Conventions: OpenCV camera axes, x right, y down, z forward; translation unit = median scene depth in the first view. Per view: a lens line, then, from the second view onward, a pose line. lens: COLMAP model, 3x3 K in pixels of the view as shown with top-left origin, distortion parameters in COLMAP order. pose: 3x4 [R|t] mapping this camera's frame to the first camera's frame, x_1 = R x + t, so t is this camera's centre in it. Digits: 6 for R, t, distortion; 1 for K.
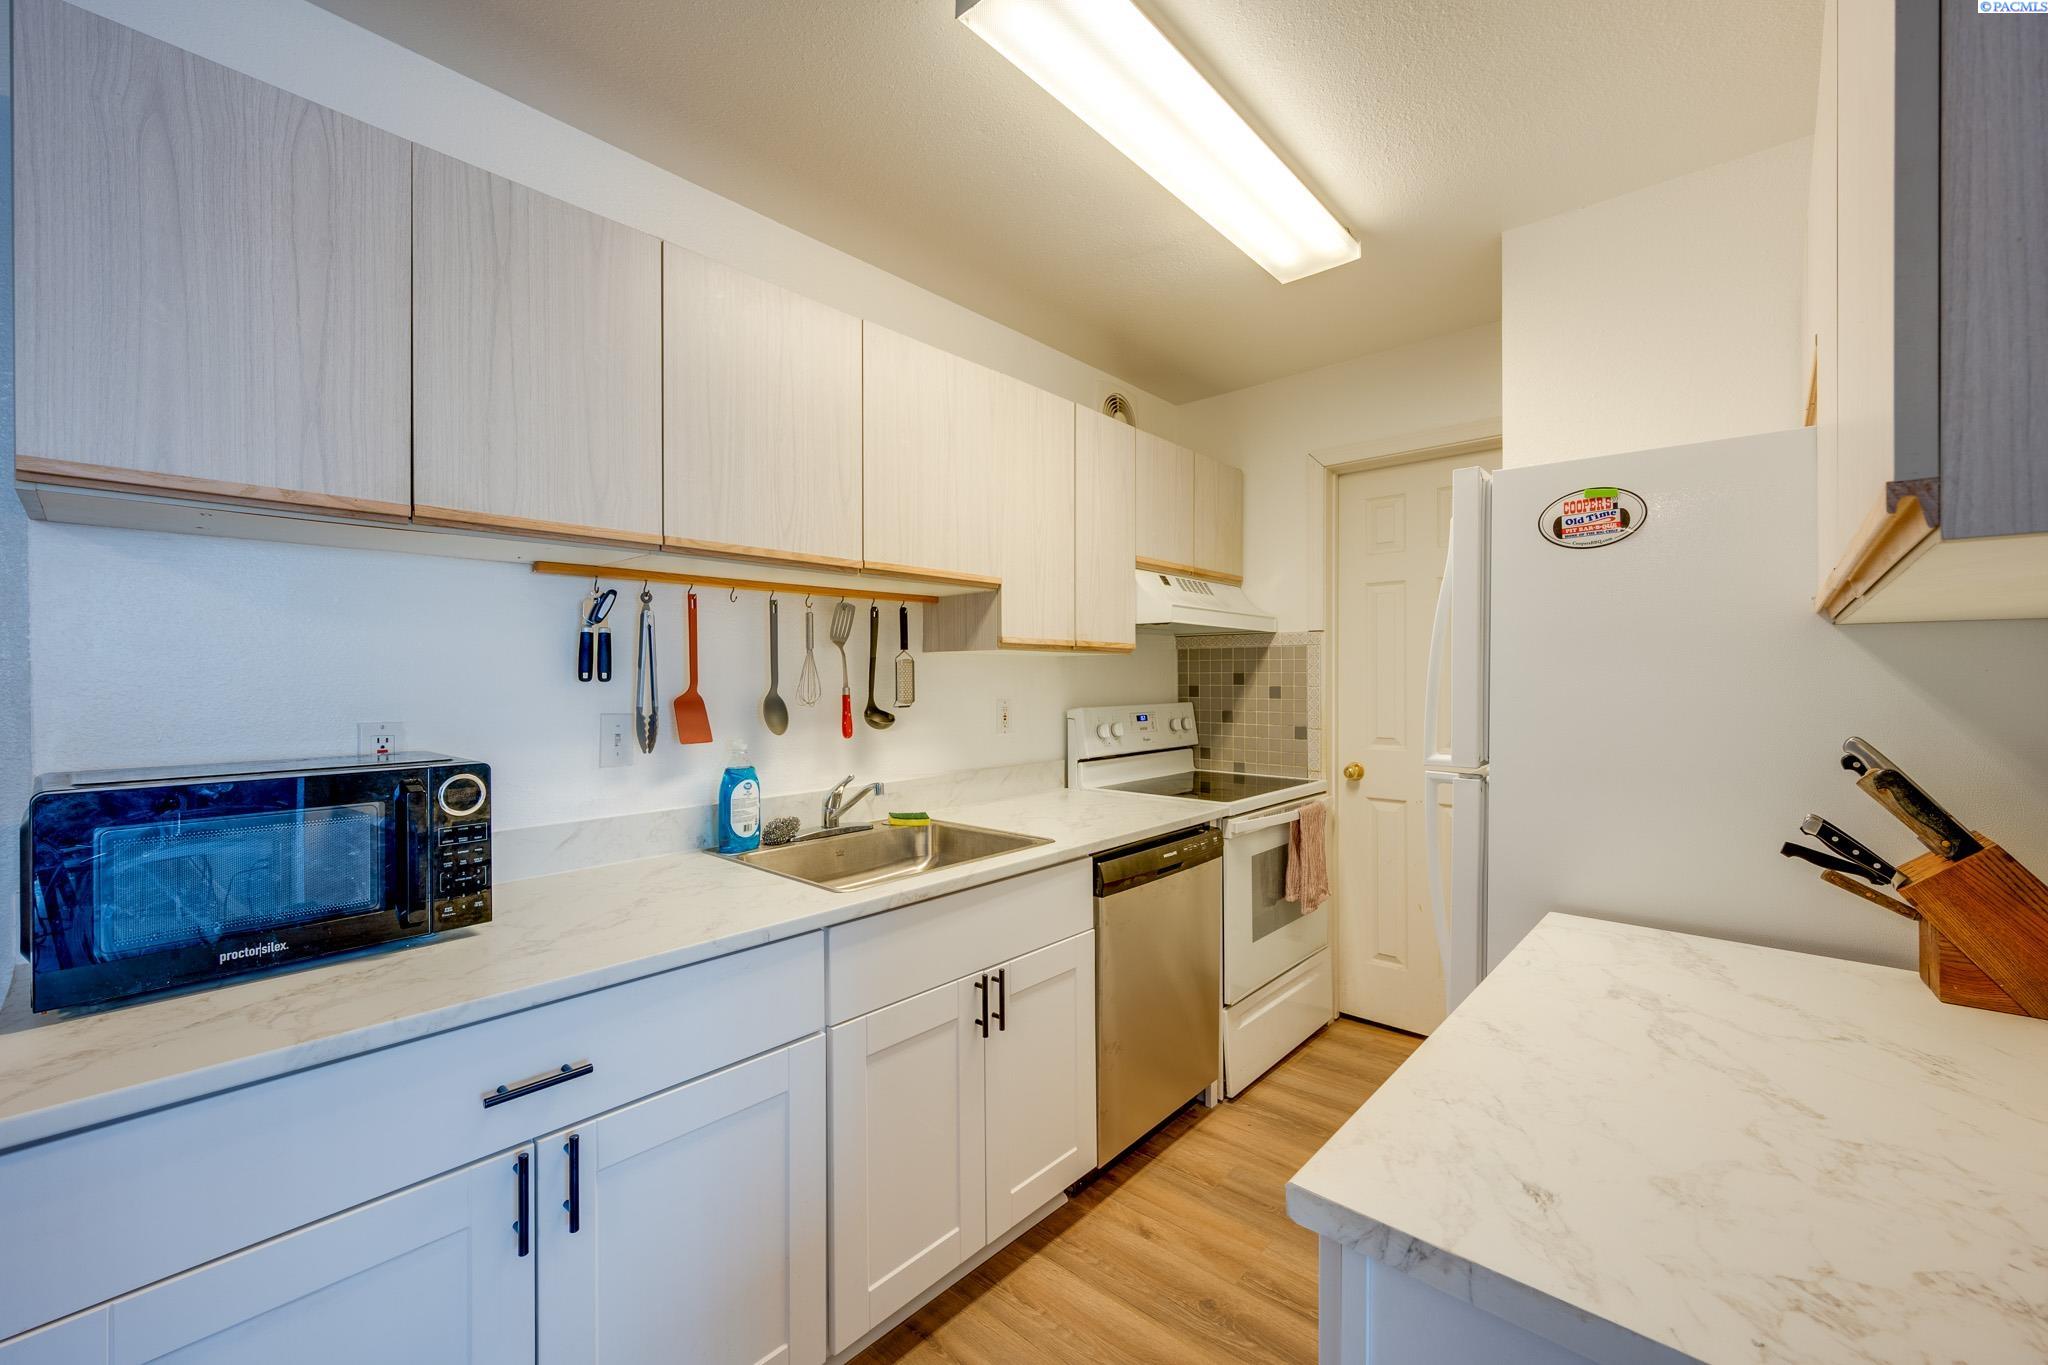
lens RADIAL K [[821.0, 0, 1028.5], [0, 821.0, 681.7], [0, 0, 1]] dist [0.000345, 0.000196]
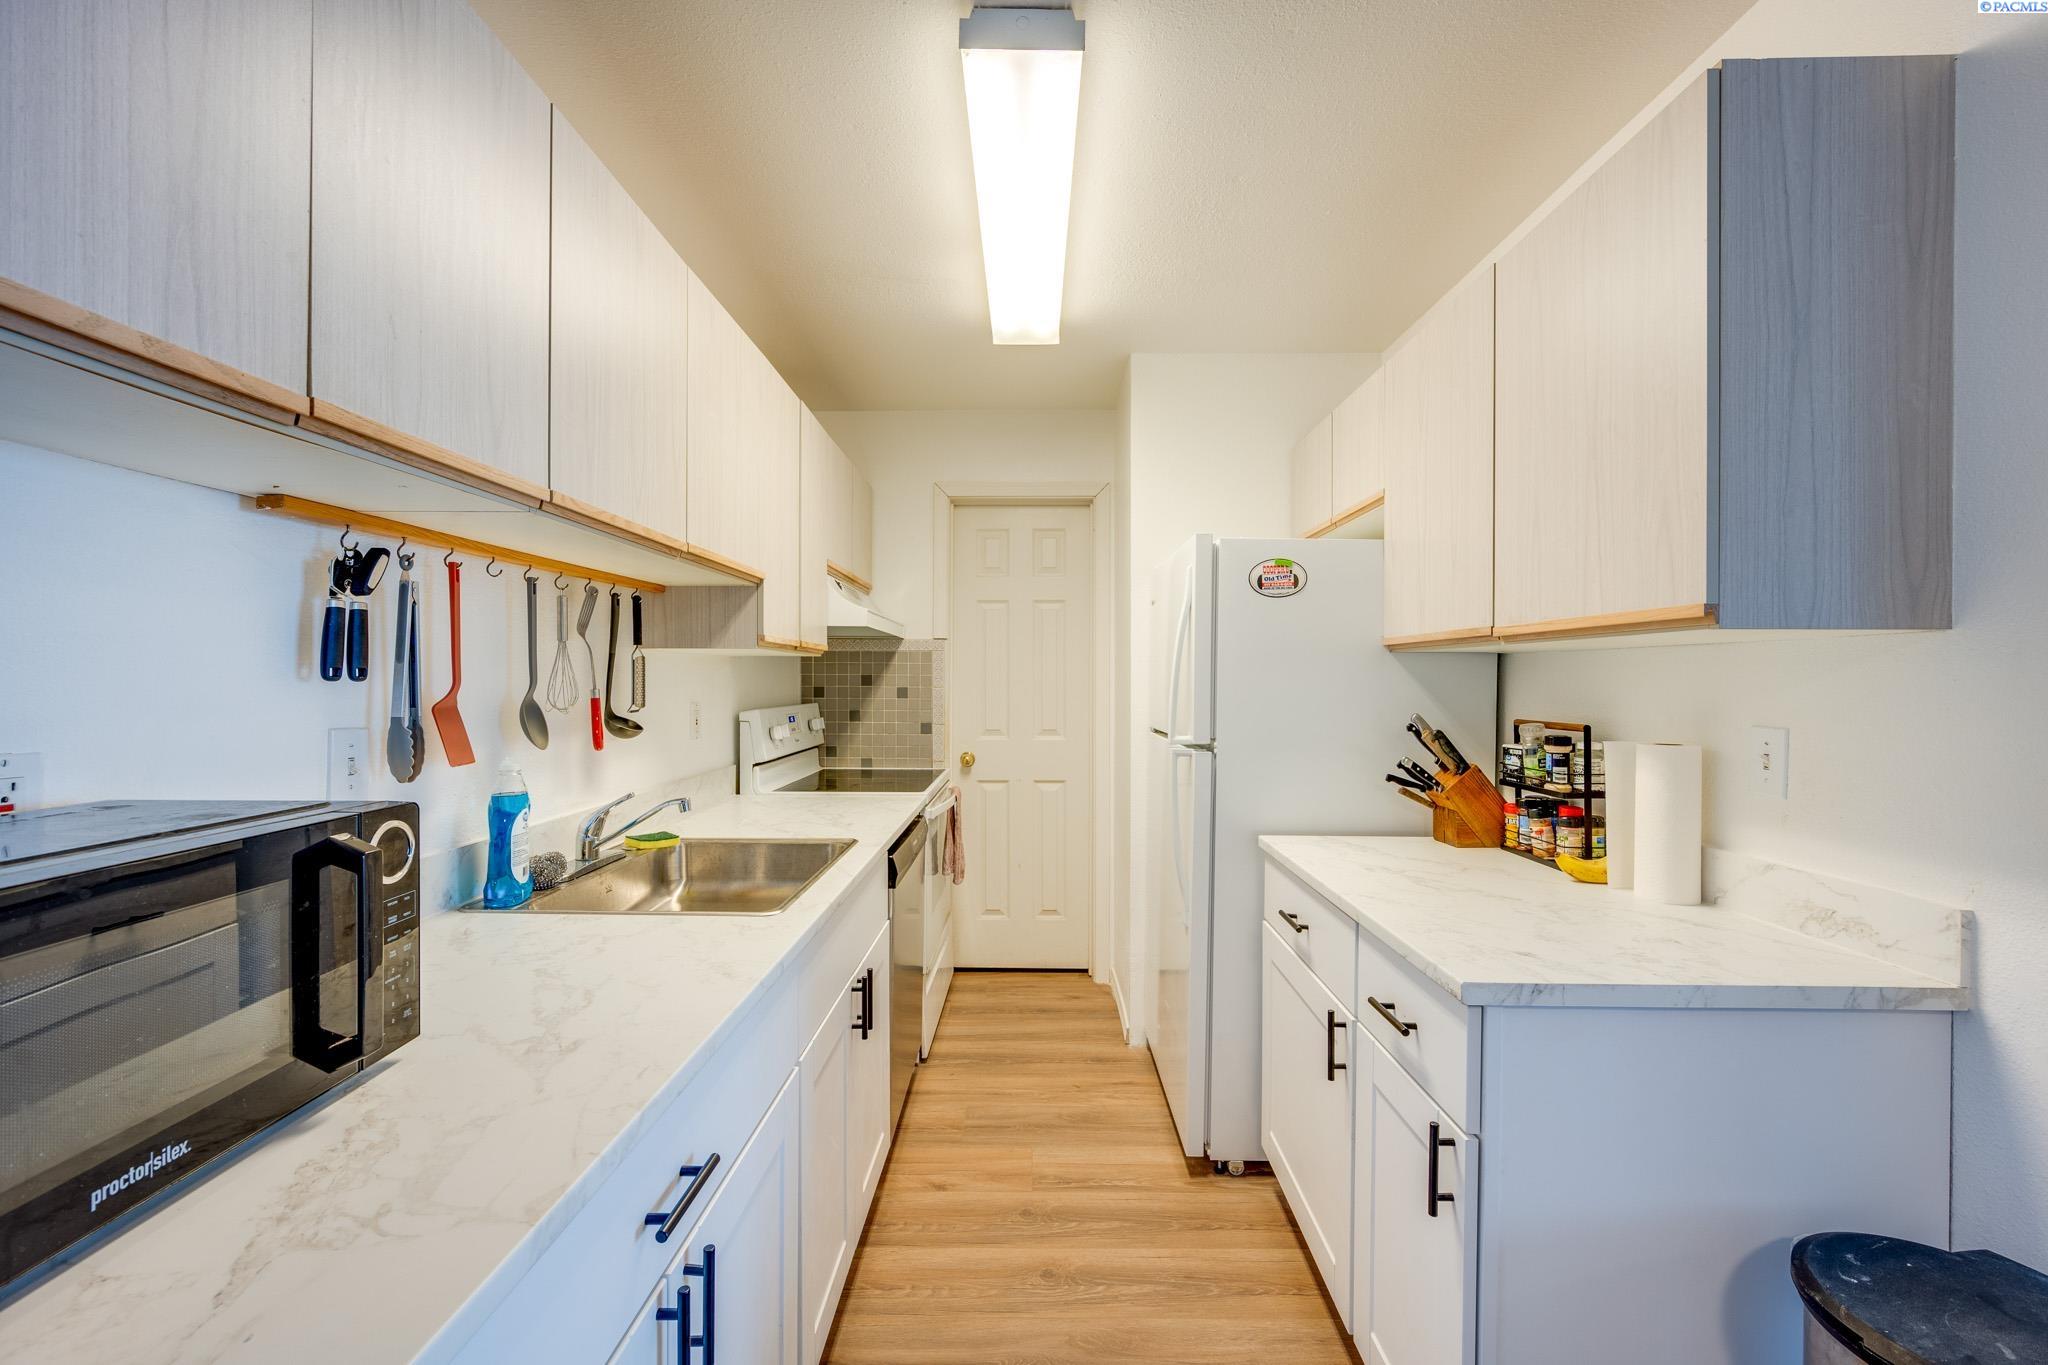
lens RADIAL K [[808.5, 0, 1024.0], [0, 808.5, 682.5], [0, 0, 1]] dist [-0.001188, -0.000094]
pose [[0.753857, 0.002637, 0.657033, -0.453183], [-0.002164, 0.999996, -0.001530, 0.000856], [-0.657035, -0.000268, 0.753860, 0.109297]]
